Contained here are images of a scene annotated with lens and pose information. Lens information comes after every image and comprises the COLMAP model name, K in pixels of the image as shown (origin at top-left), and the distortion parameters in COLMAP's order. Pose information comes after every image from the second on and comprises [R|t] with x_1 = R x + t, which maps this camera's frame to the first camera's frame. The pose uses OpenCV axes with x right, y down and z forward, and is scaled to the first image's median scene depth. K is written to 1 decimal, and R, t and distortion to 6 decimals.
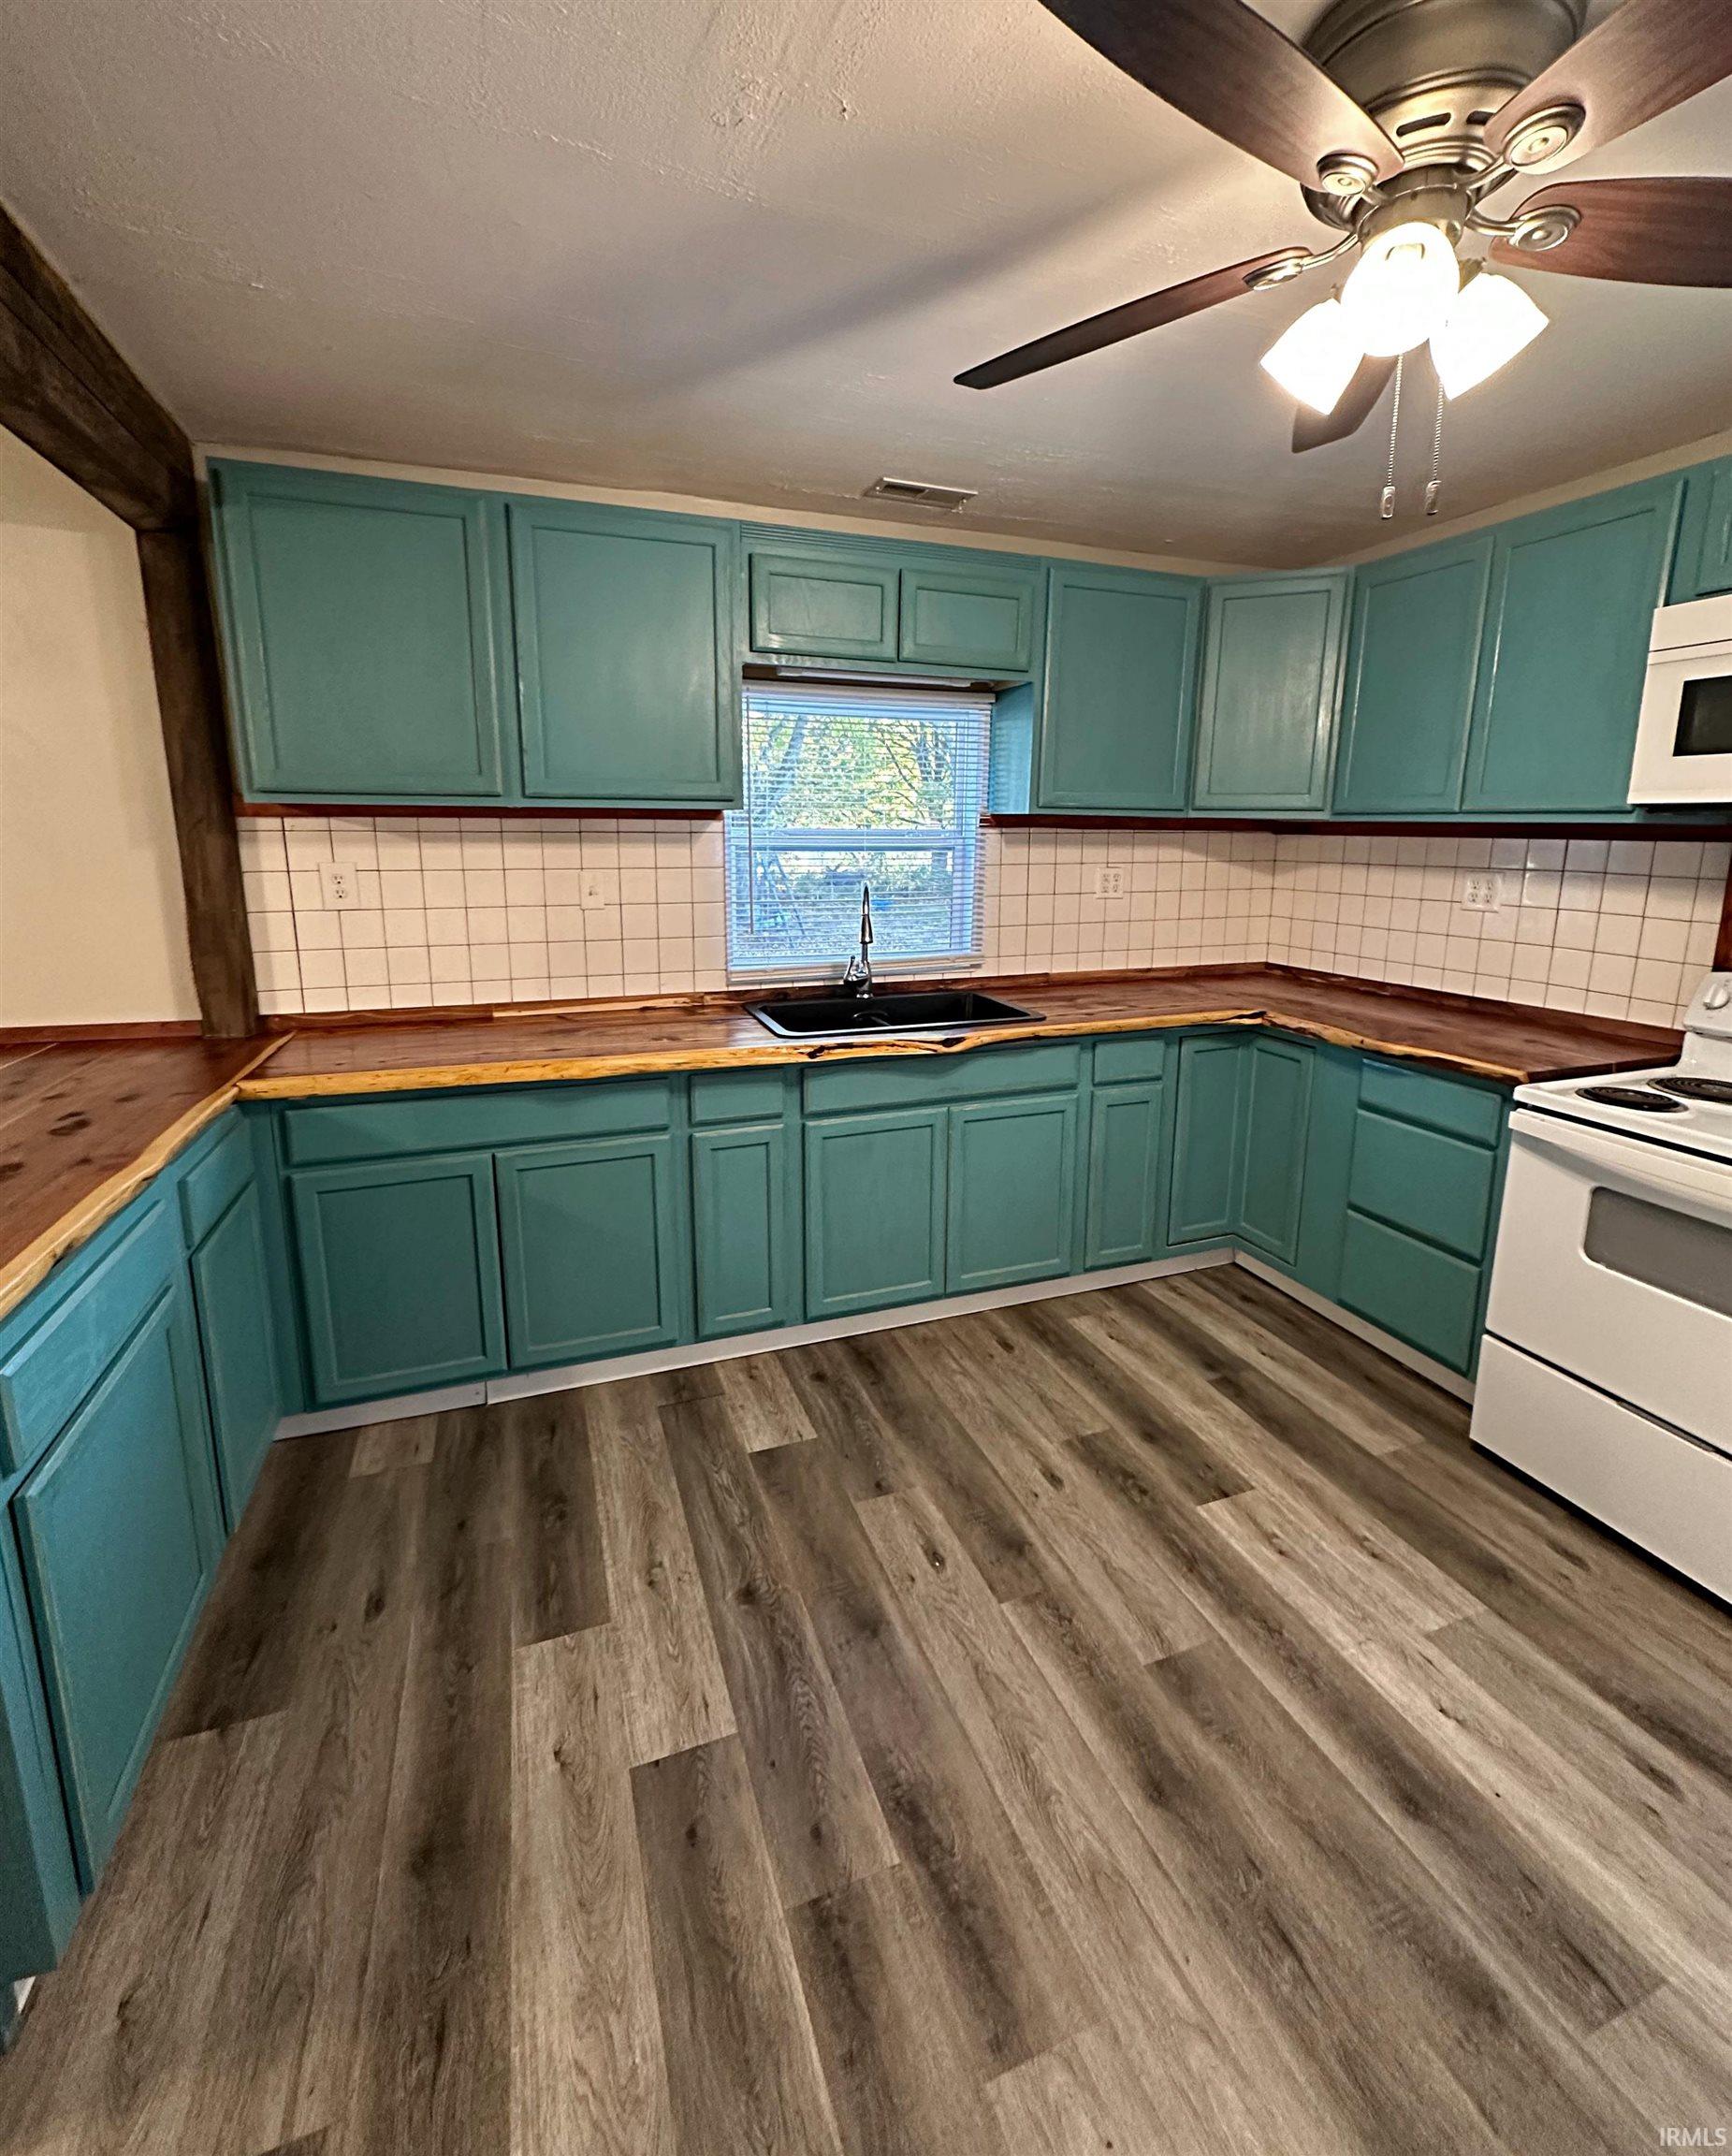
lens RADIAL K [[939.0, 0, 870.8], [0, 939.0, 999.4], [0, 0, 1]] dist [-0.000460, 0.000677]
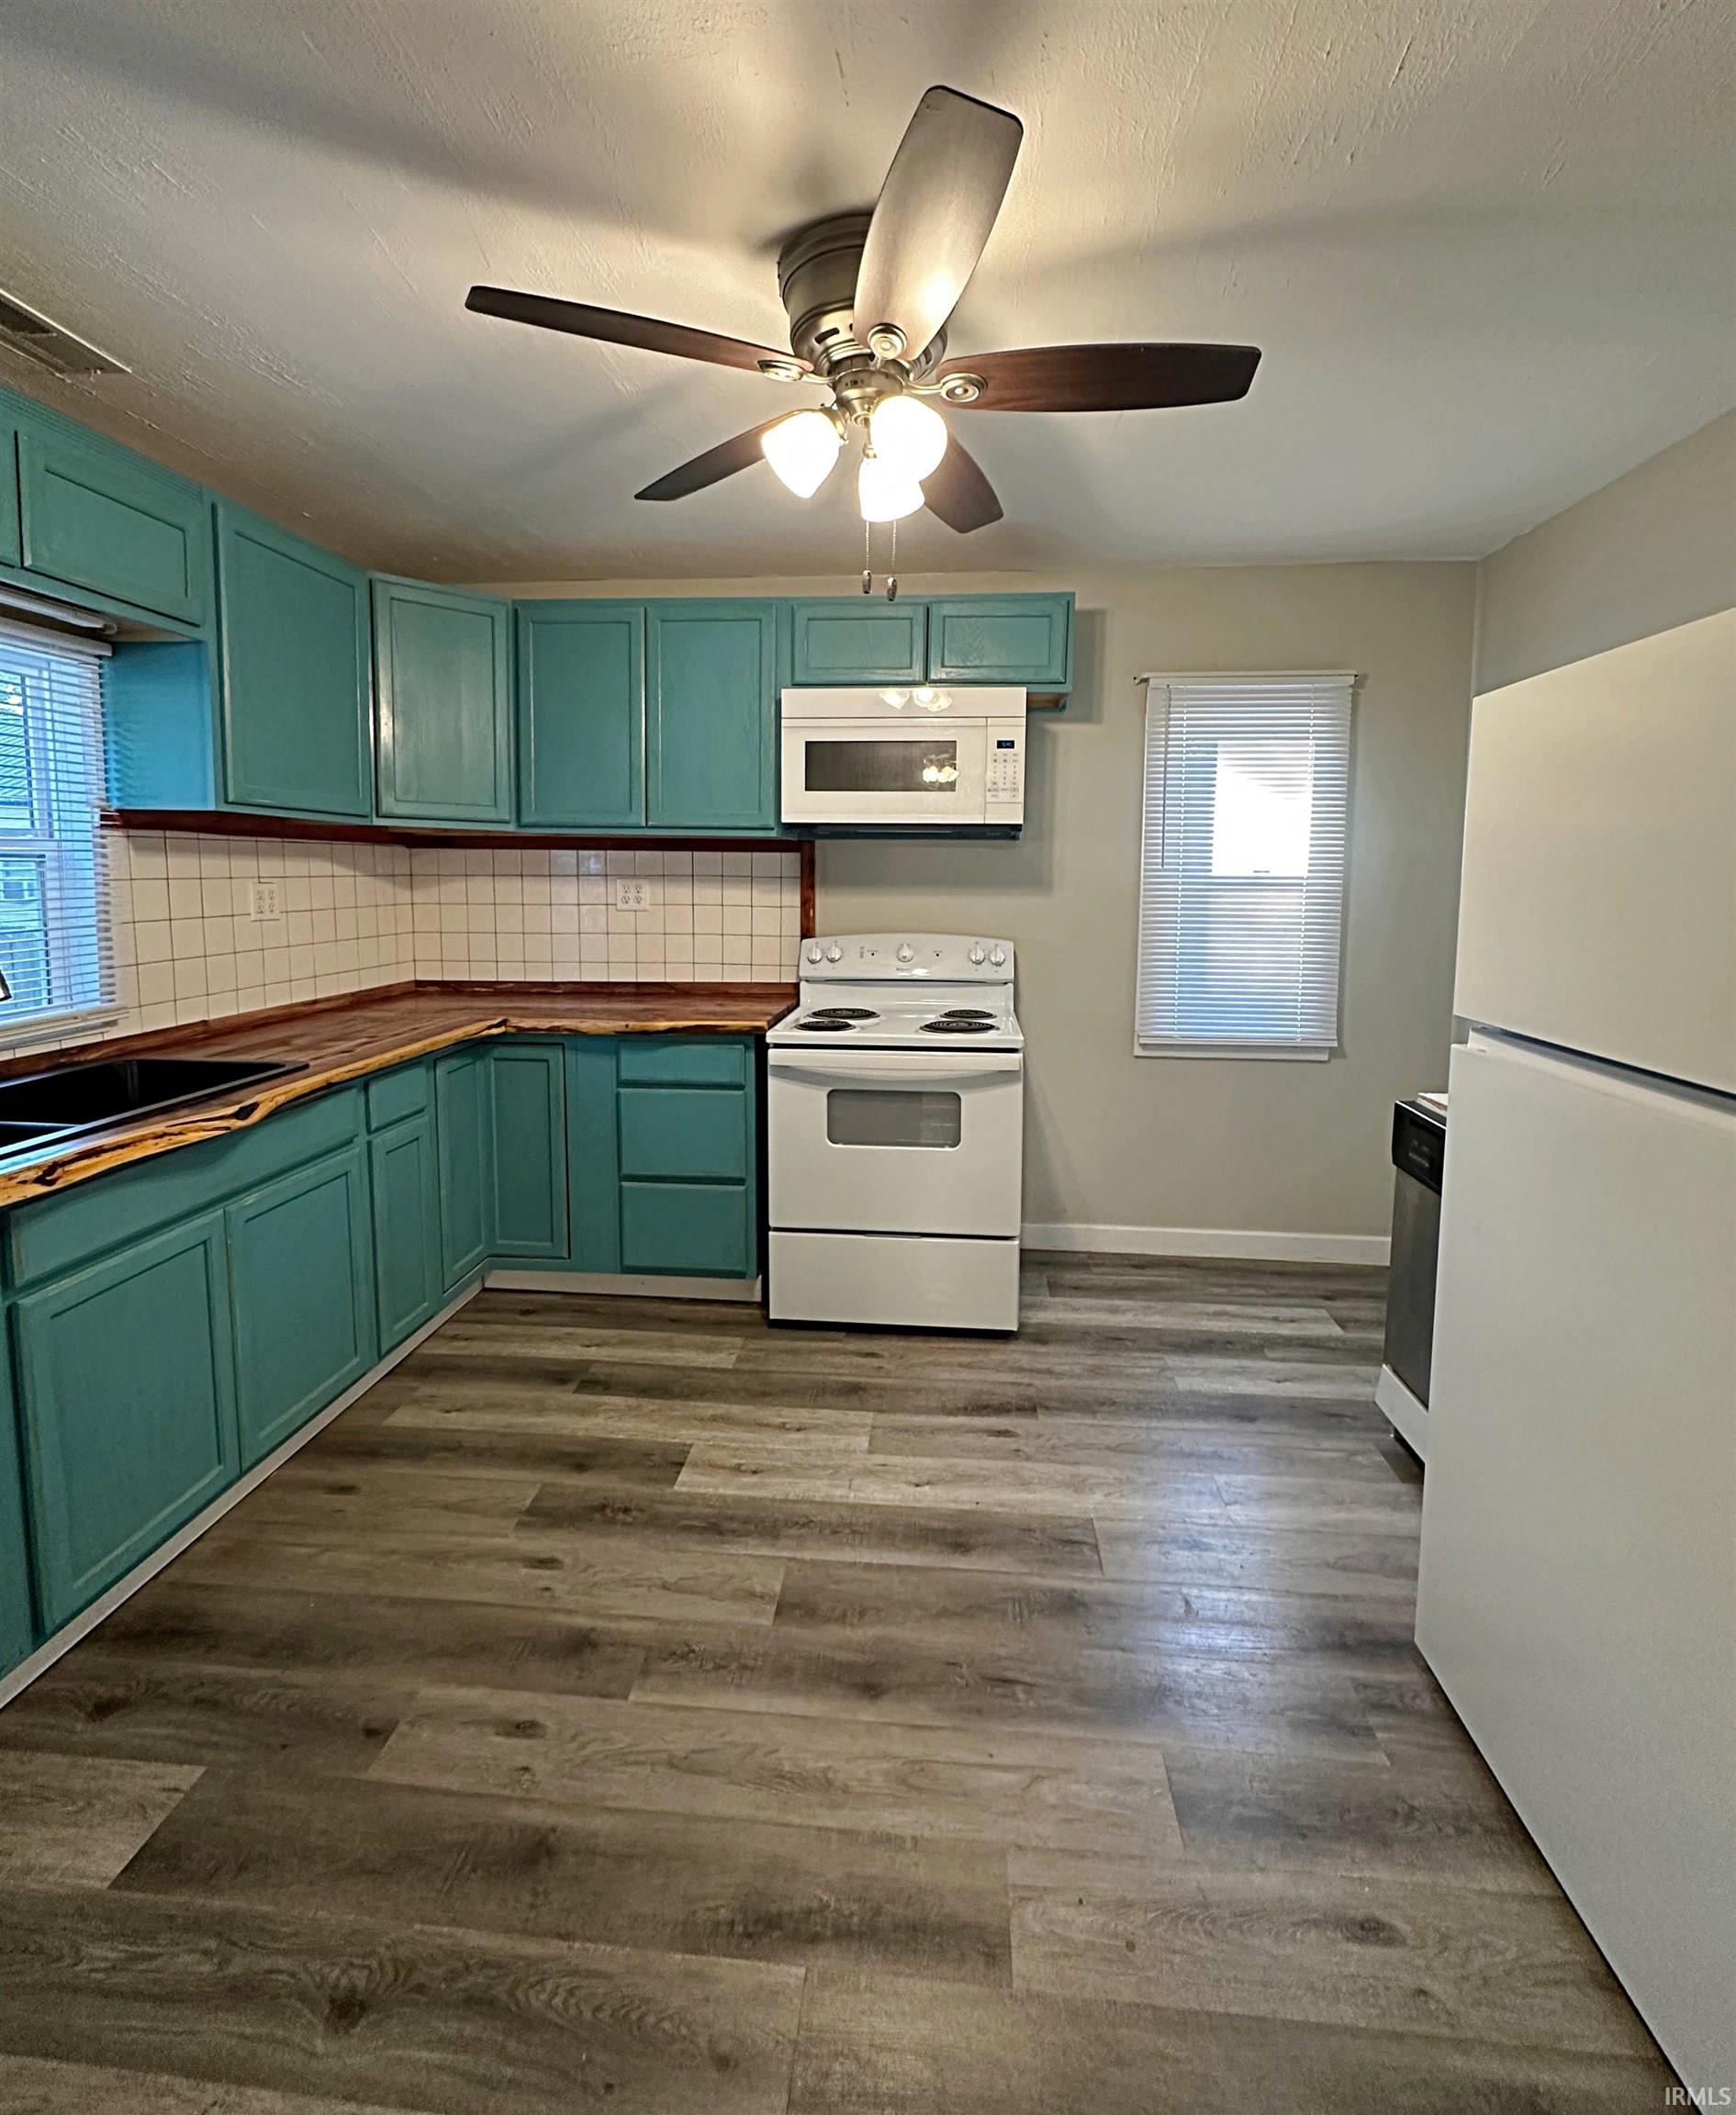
lens RADIAL K [[942.1, 0, 874.4], [0, 942.1, 954.7], [0, 0, 1]] dist [-0.001137, 0.000832]
pose [[0.432826, -0.082568, 0.897688, -0.380803], [0.157281, 0.987440, 0.014989, -0.009704], [-0.887651, 0.134702, 0.440376, 0.251286]]
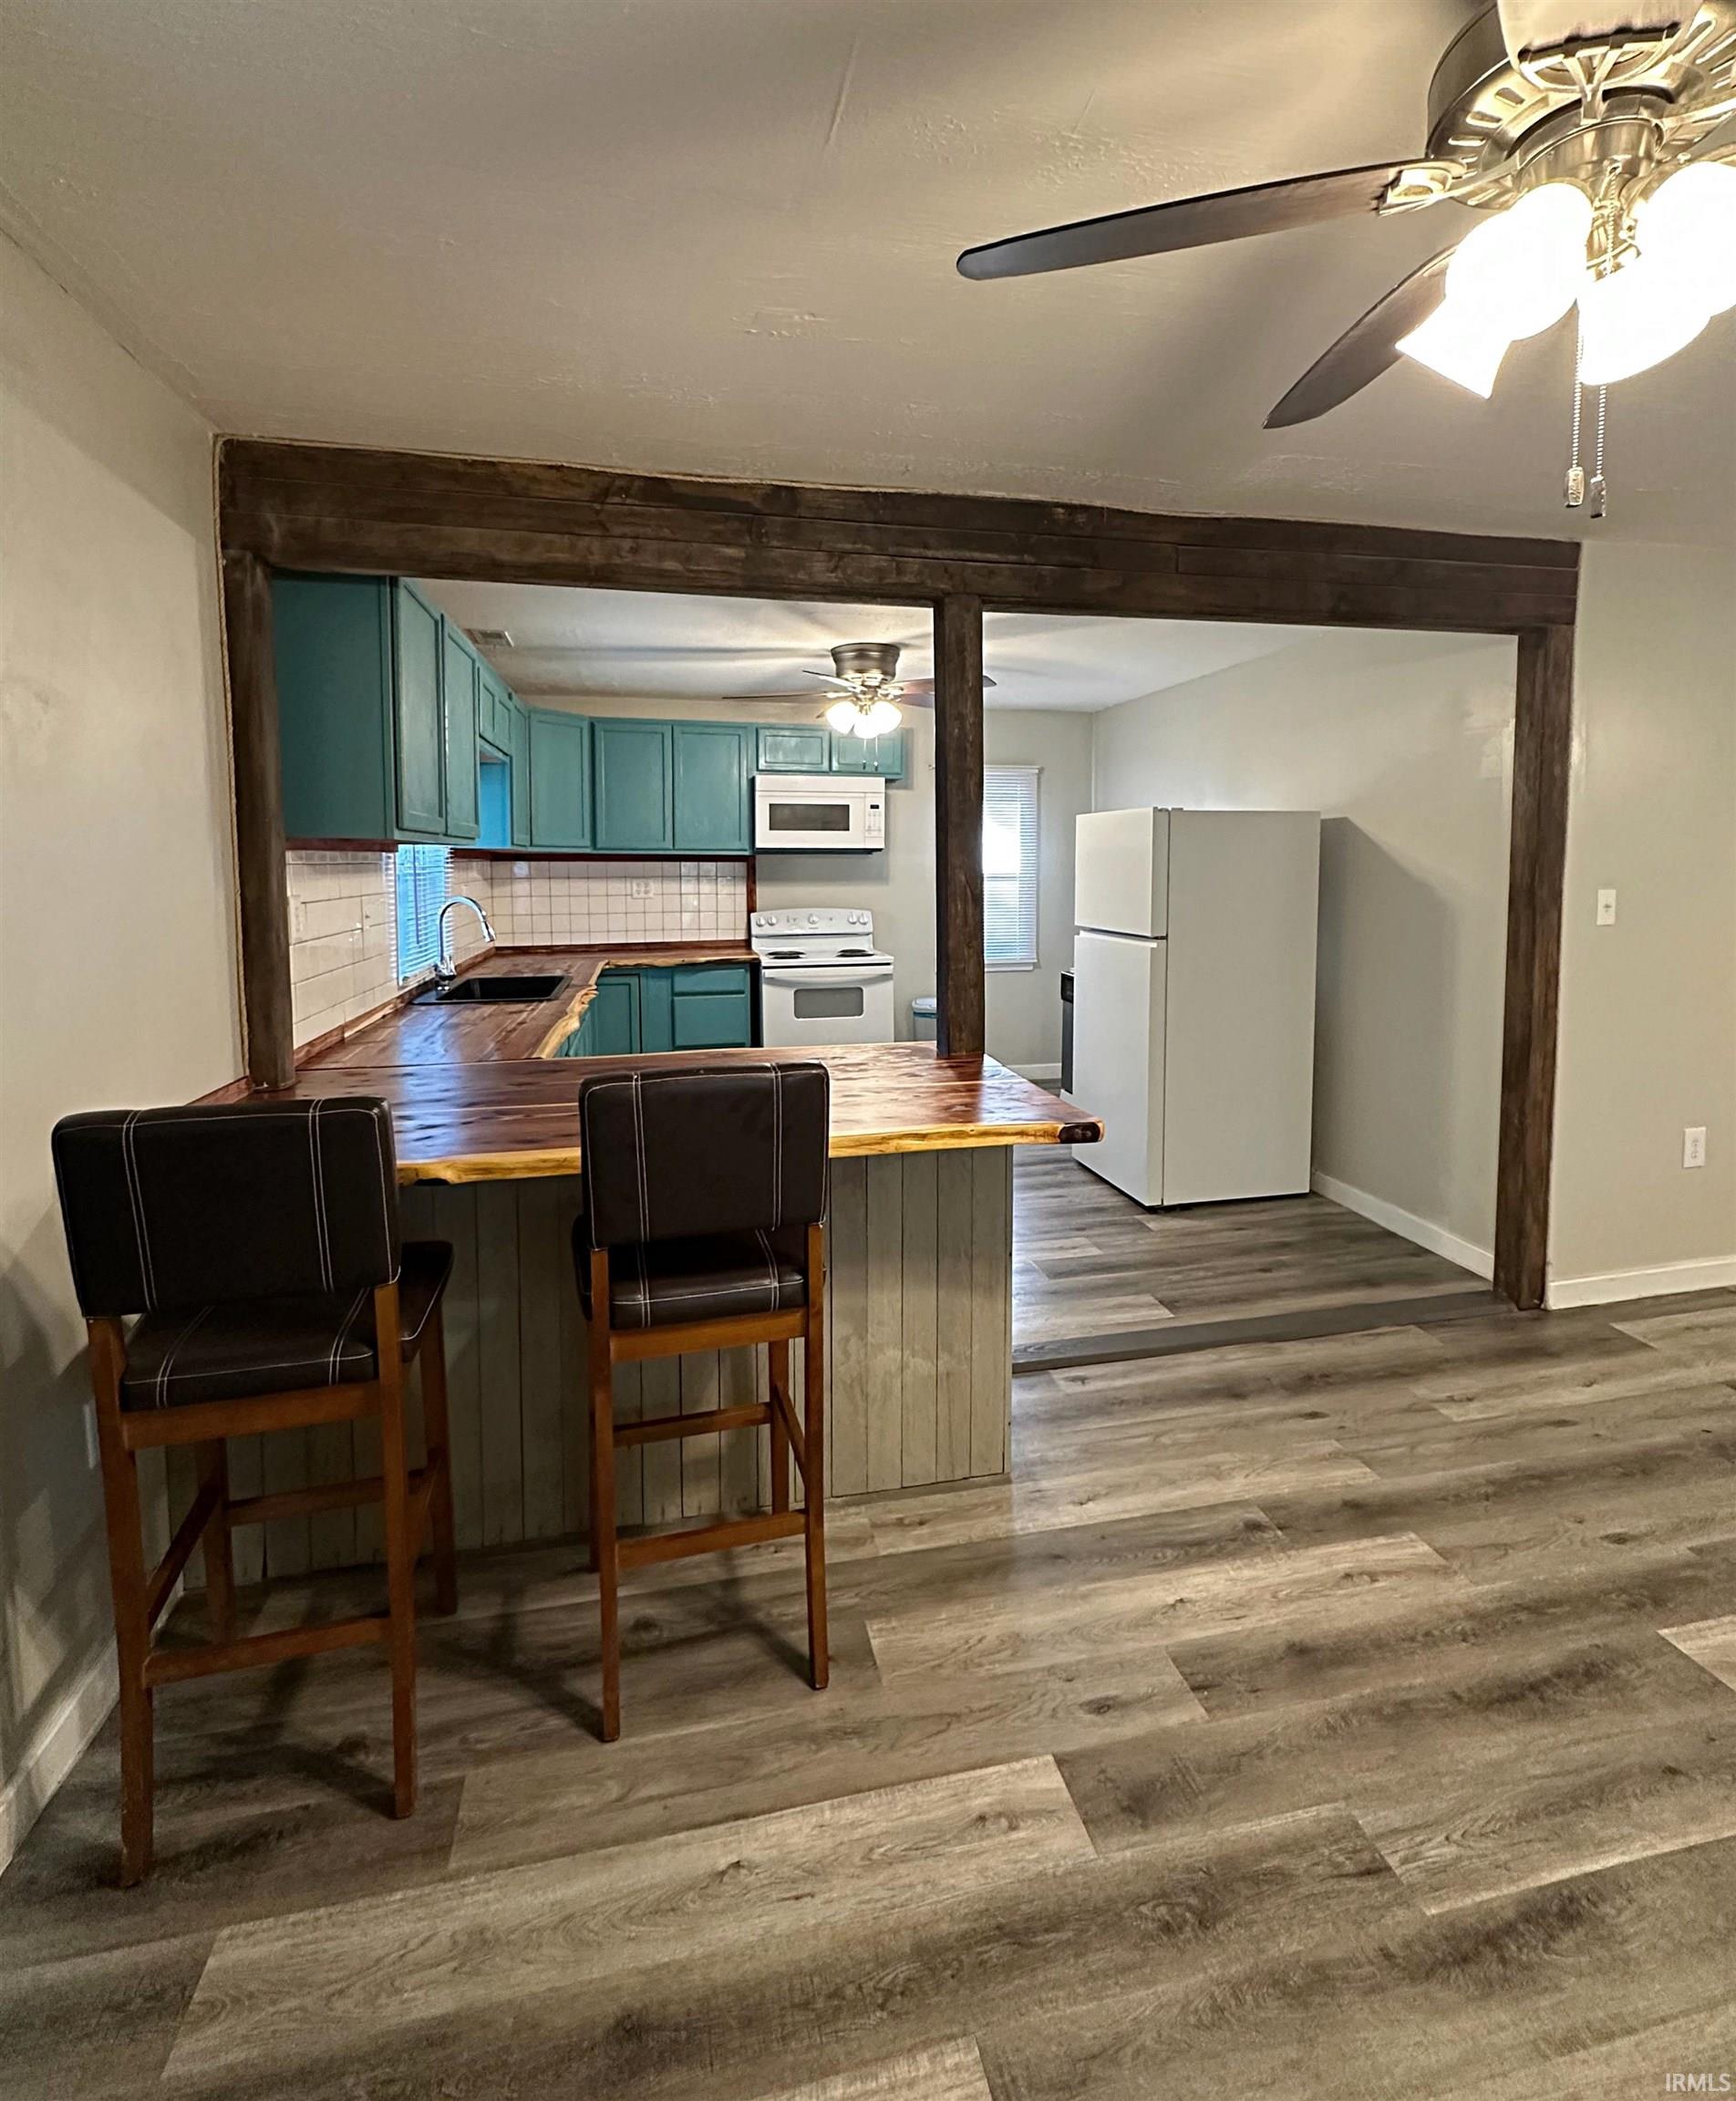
lens RADIAL K [[1004.6, 0, 871.2], [0, 1004.6, 940.1], [0, 0, 1]] dist [-0.000885, -0.000032]
pose [[0.144562, -0.085799, 0.985769, -1.693240], [0.180039, 0.981885, 0.059058, -0.058075], [-0.972979, 0.168939, 0.157390, 0.273804]]
